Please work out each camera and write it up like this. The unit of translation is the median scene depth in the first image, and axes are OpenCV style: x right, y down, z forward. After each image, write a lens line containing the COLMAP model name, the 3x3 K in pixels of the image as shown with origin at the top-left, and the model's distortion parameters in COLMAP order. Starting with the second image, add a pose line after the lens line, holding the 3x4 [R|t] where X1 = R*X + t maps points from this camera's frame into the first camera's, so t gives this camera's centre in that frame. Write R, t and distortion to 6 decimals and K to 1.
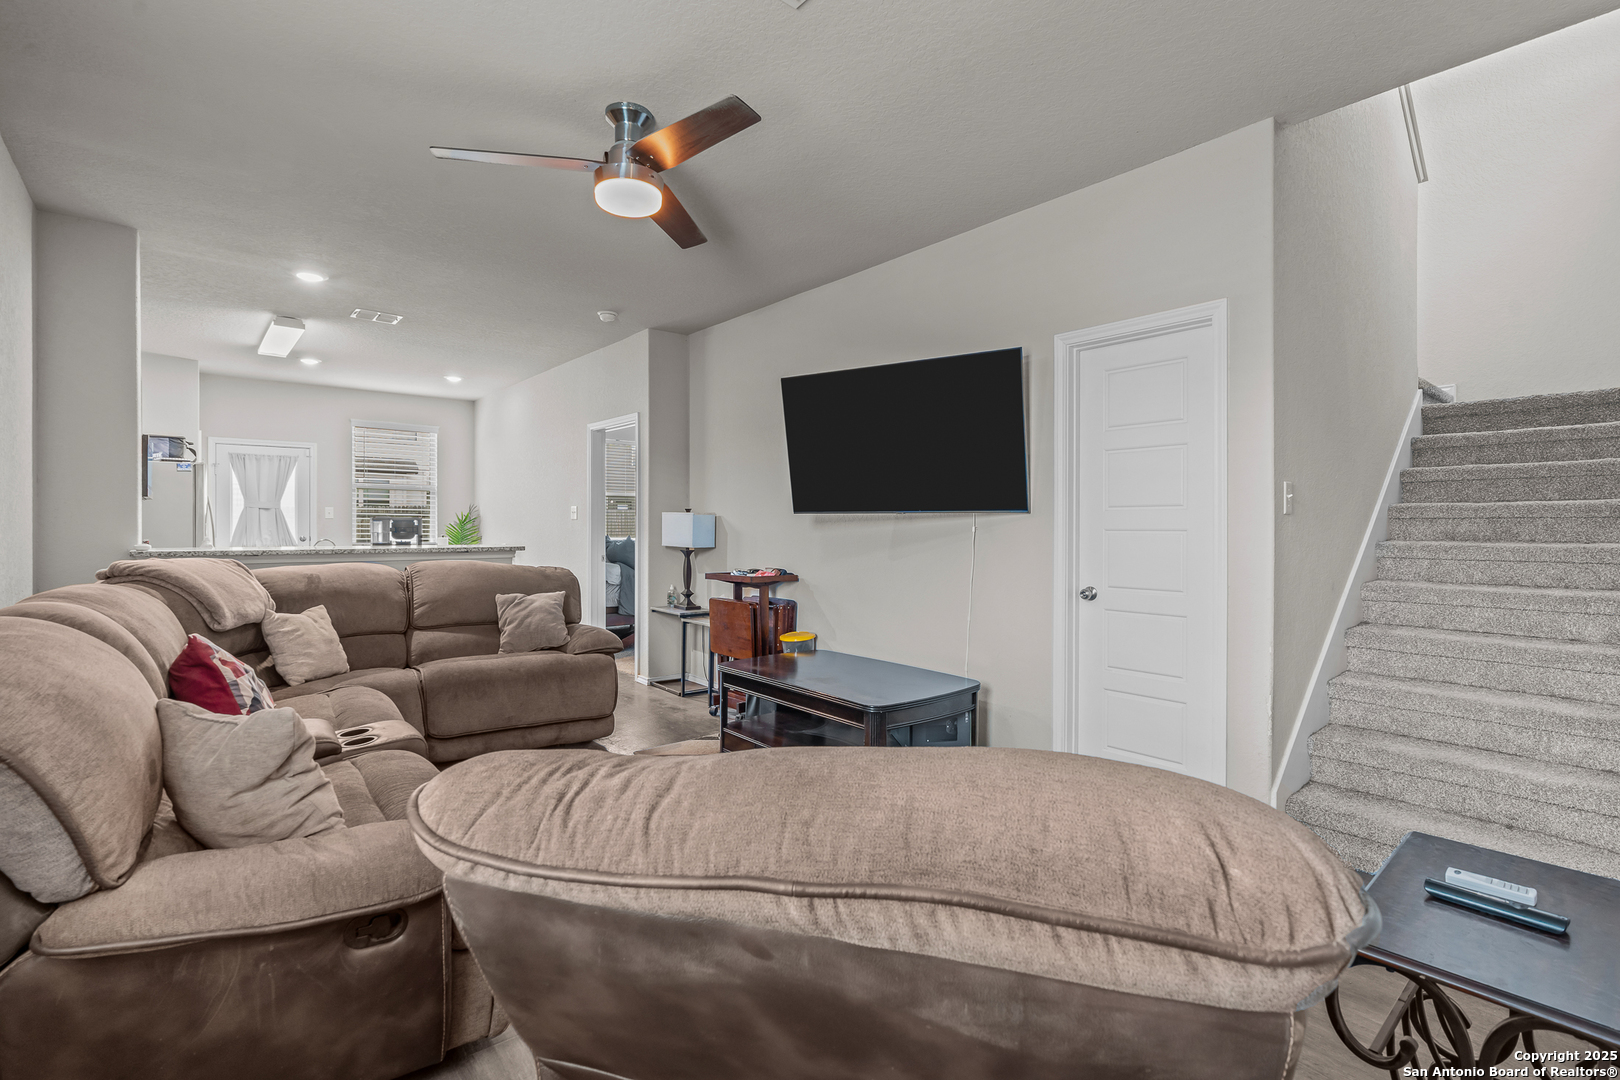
lens RADIAL K [[746.6, 0, 811.6], [0, 746.6, 518.1], [0, 0, 1]] dist [-0.009240, 0.000664]
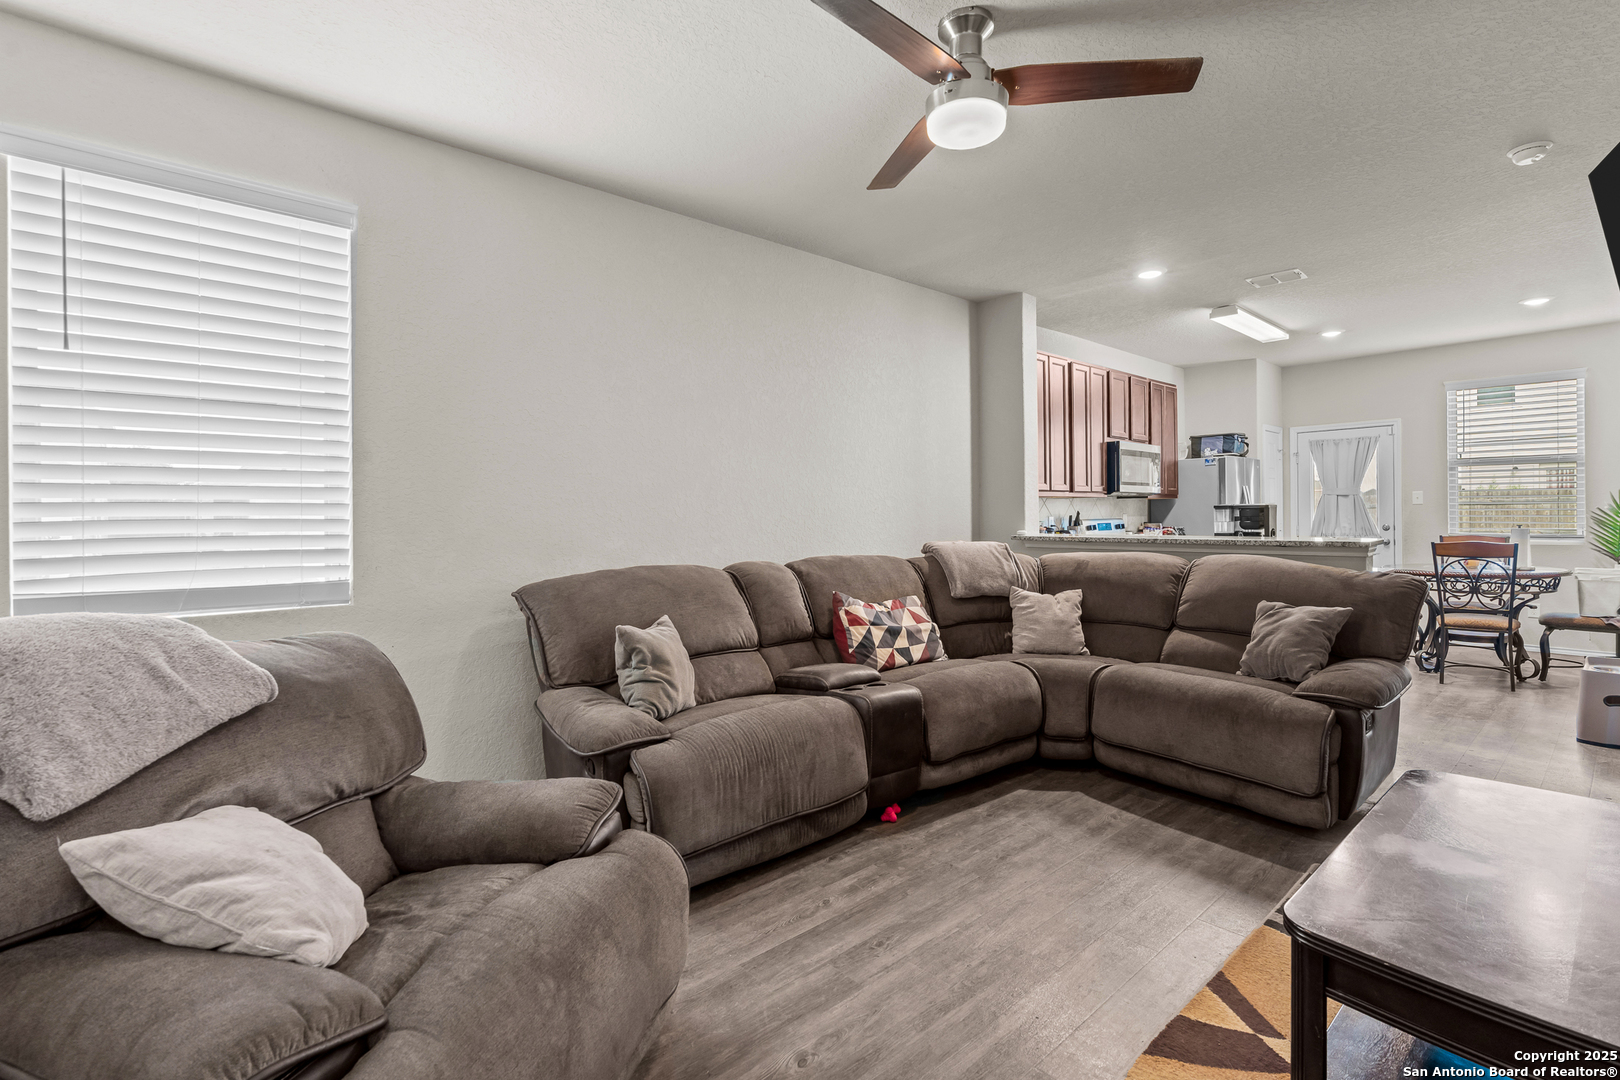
lens RADIAL K [[764.0, 0, 808.1], [0, 764.0, 521.0], [0, 0, 1]] dist [0.001099, 0.007600]
pose [[0.027662, 0.005119, -0.999604, 0.373927], [0.018218, 0.999818, 0.005624, 0.003823], [0.999451, -0.018367, 0.027564, 0.490165]]
